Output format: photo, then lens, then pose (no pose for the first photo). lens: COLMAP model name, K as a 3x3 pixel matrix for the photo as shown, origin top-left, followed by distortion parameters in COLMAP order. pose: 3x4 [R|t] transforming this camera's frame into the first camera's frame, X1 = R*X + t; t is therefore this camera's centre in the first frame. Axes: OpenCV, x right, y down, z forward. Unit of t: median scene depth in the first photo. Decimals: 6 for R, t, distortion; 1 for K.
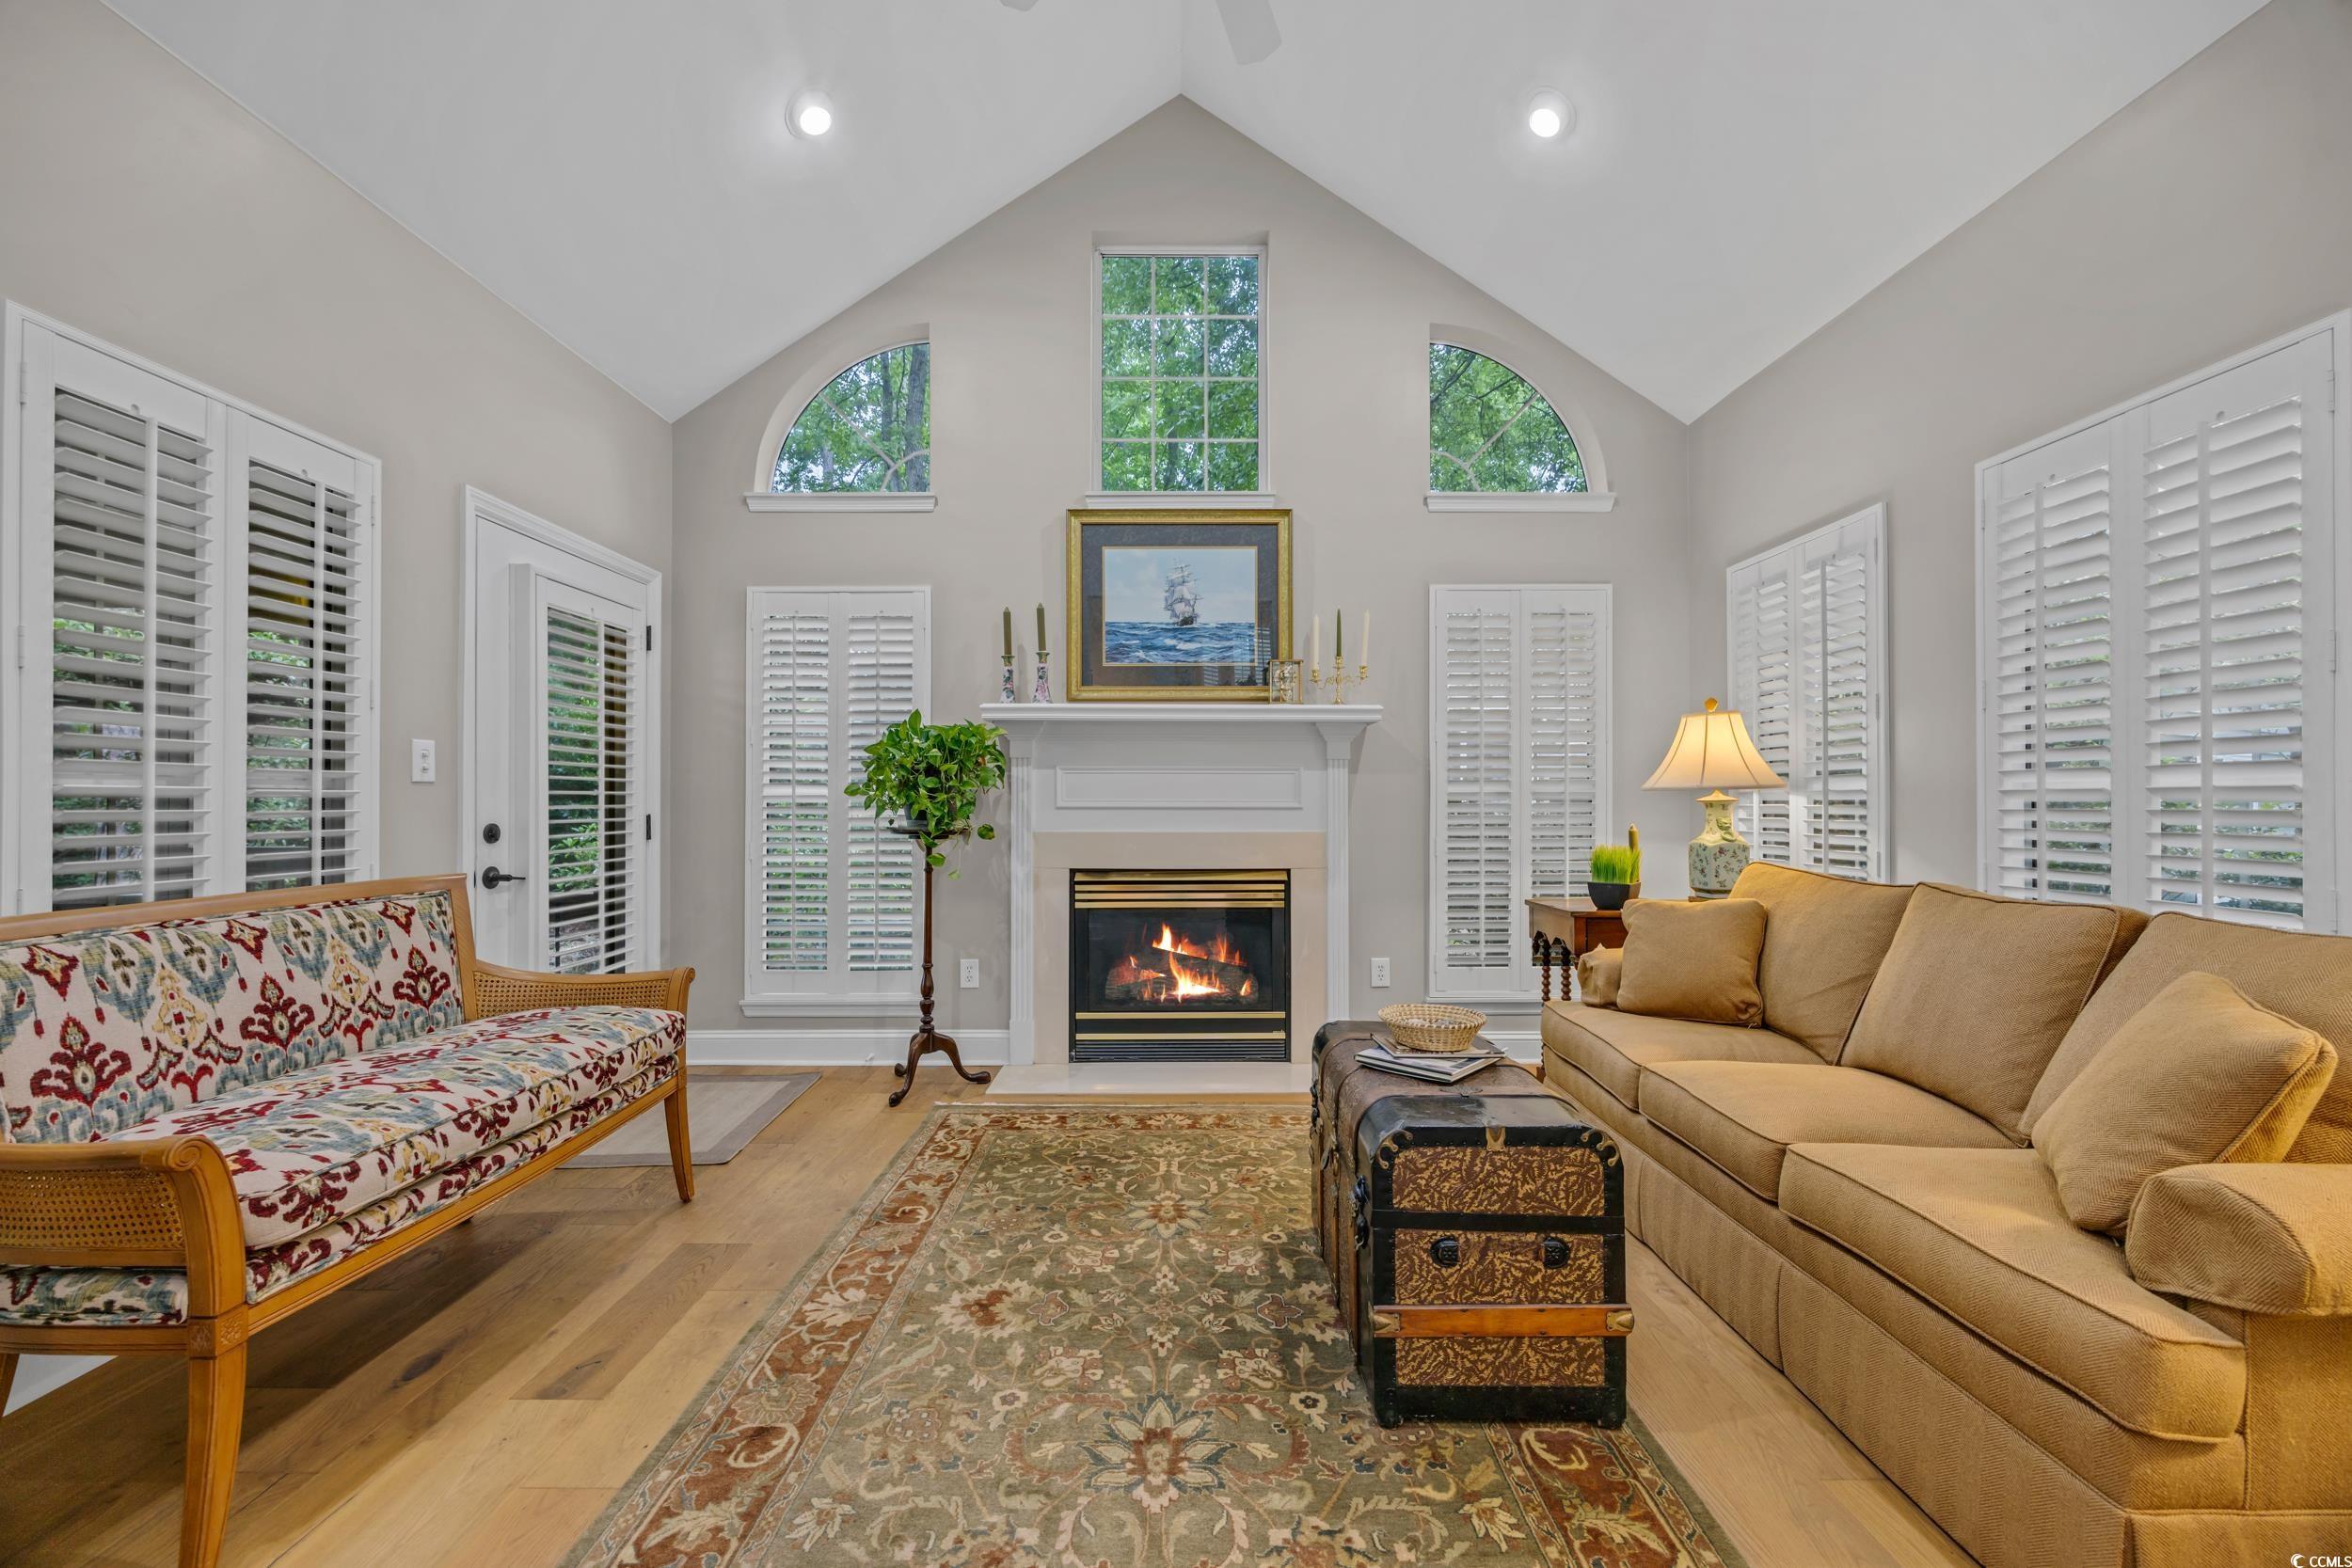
lens RADIAL K [[894.4, 0, 1176.4], [0, 894.4, 788.8], [0, 0, 1]] dist [-0.001520, -0.000579]
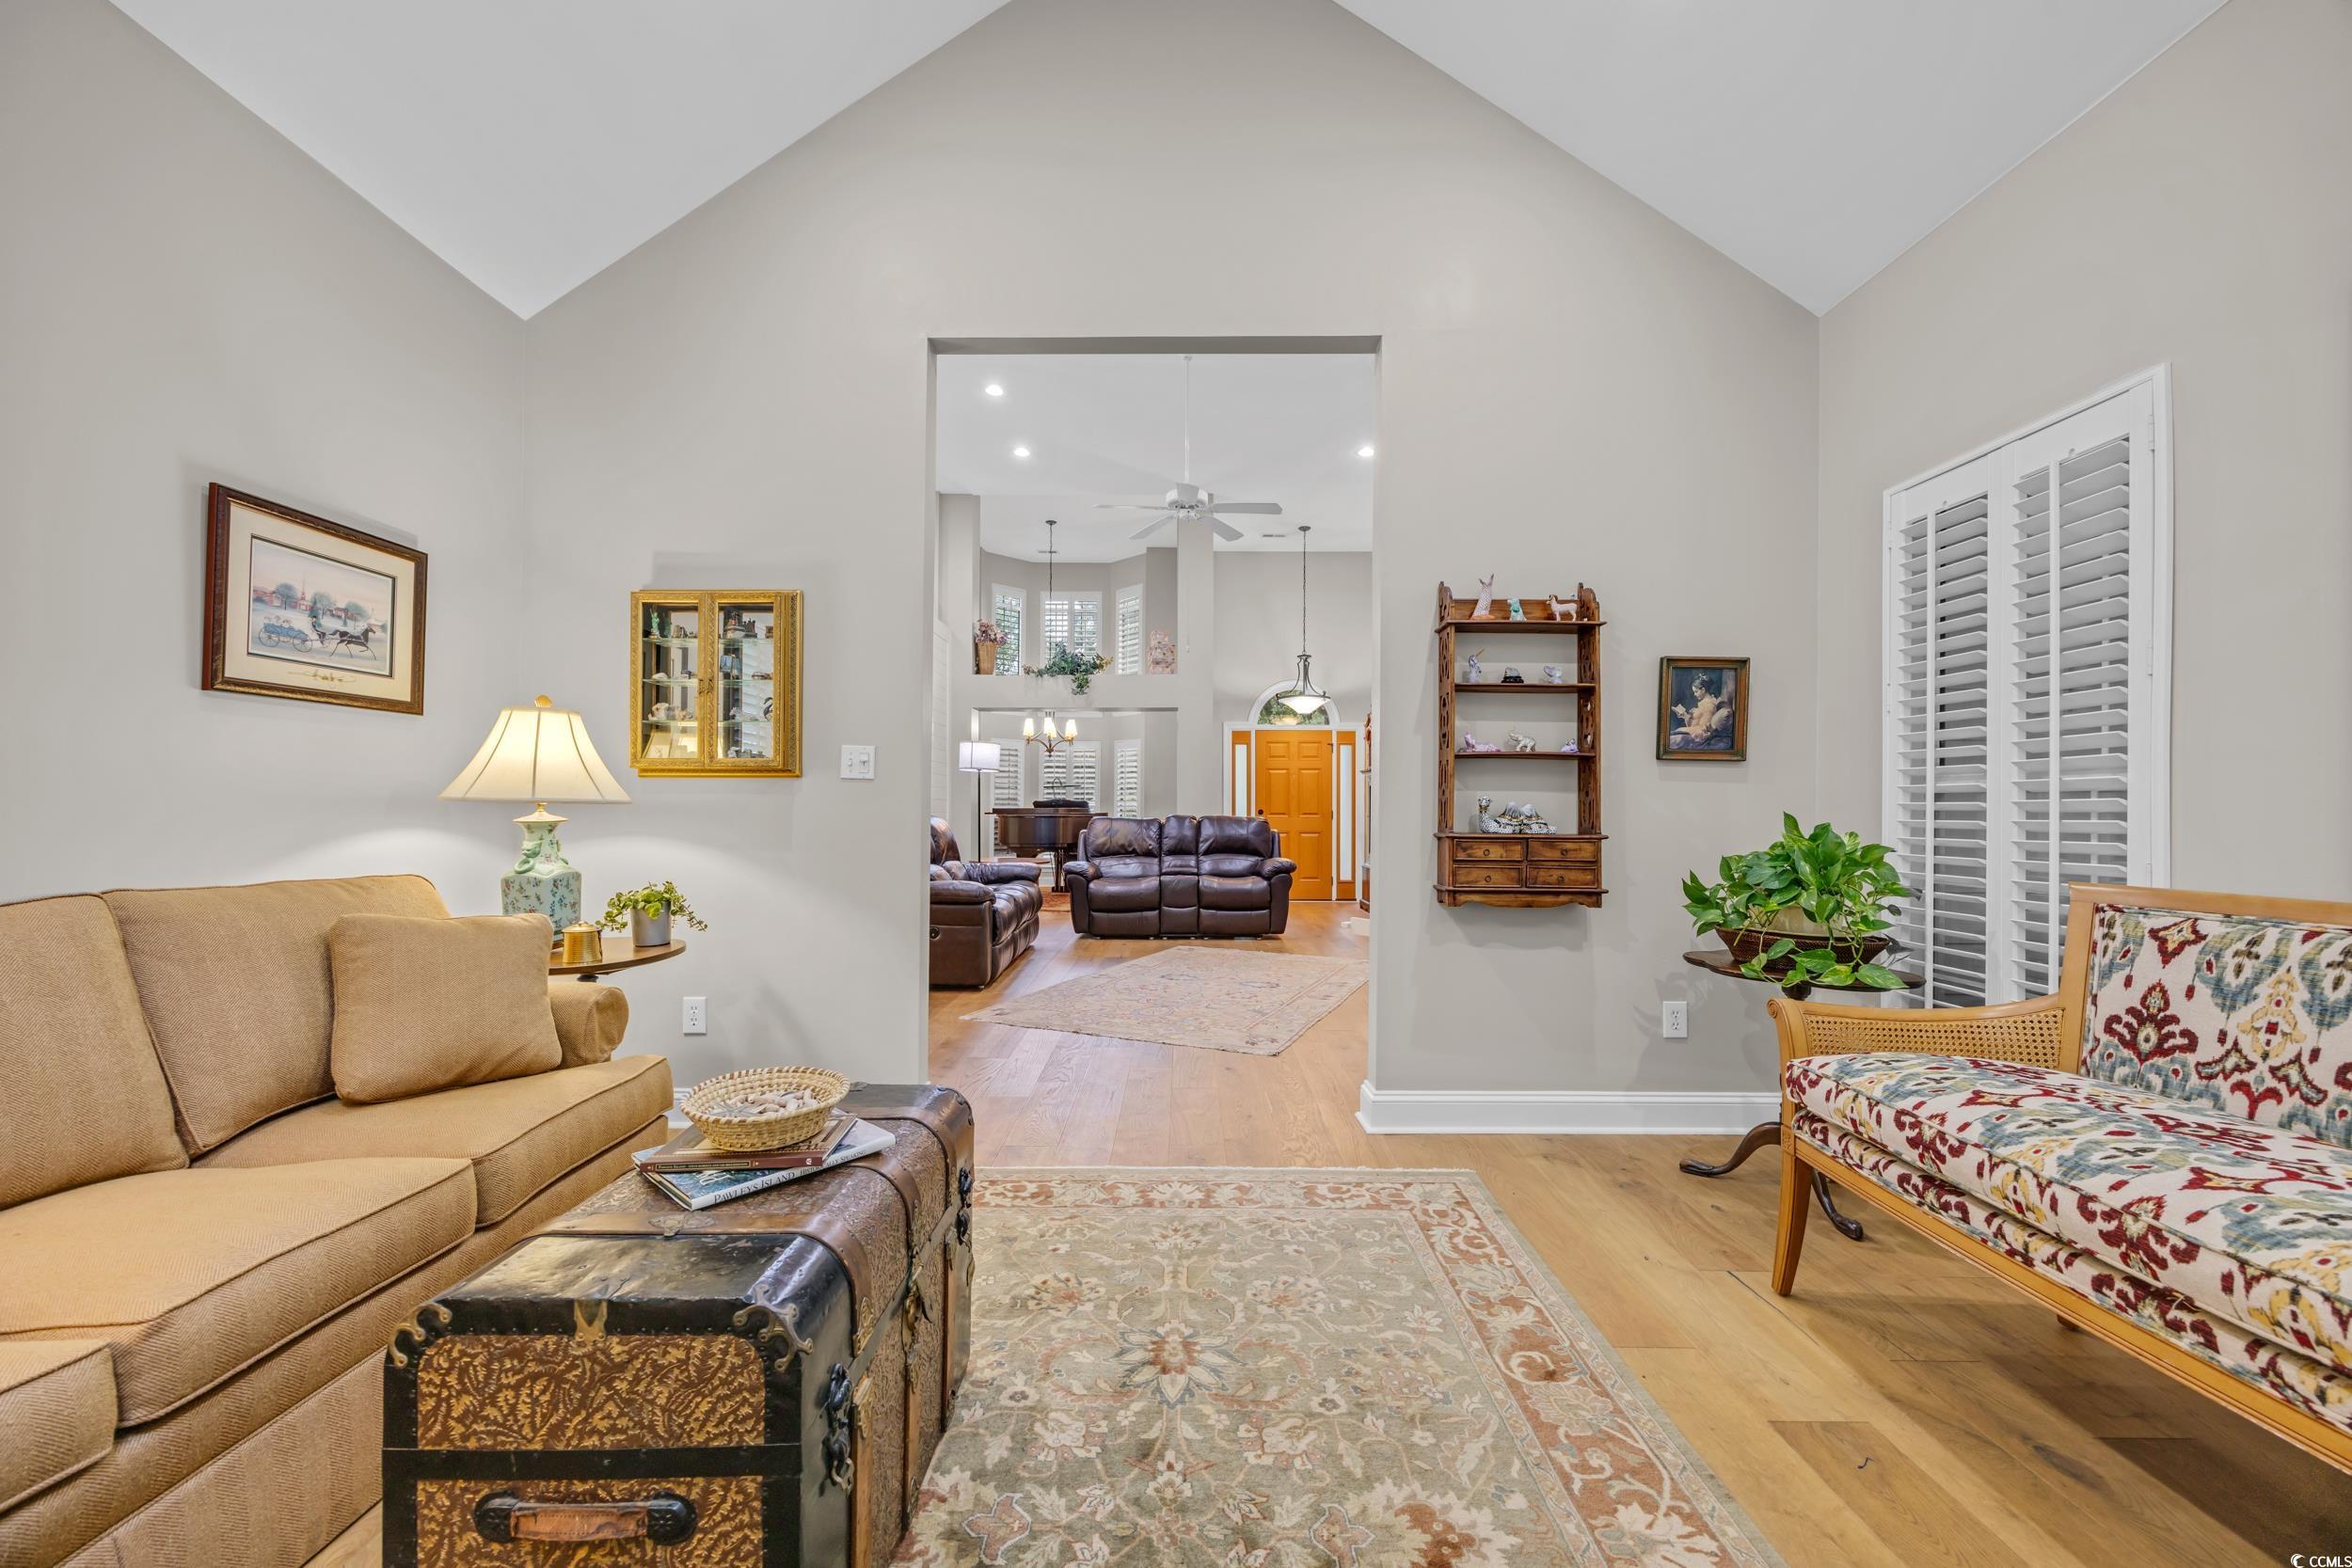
lens RADIAL K [[901.1, 0, 1171.5], [0, 901.1, 801.8], [0, 0, 1]] dist [-0.002082, -0.000444]
pose [[-0.999930, -0.005318, 0.010609, -0.024346], [-0.005577, 0.999685, -0.024471, 0.060673], [-0.010476, -0.024528, -0.999644, 1.972455]]
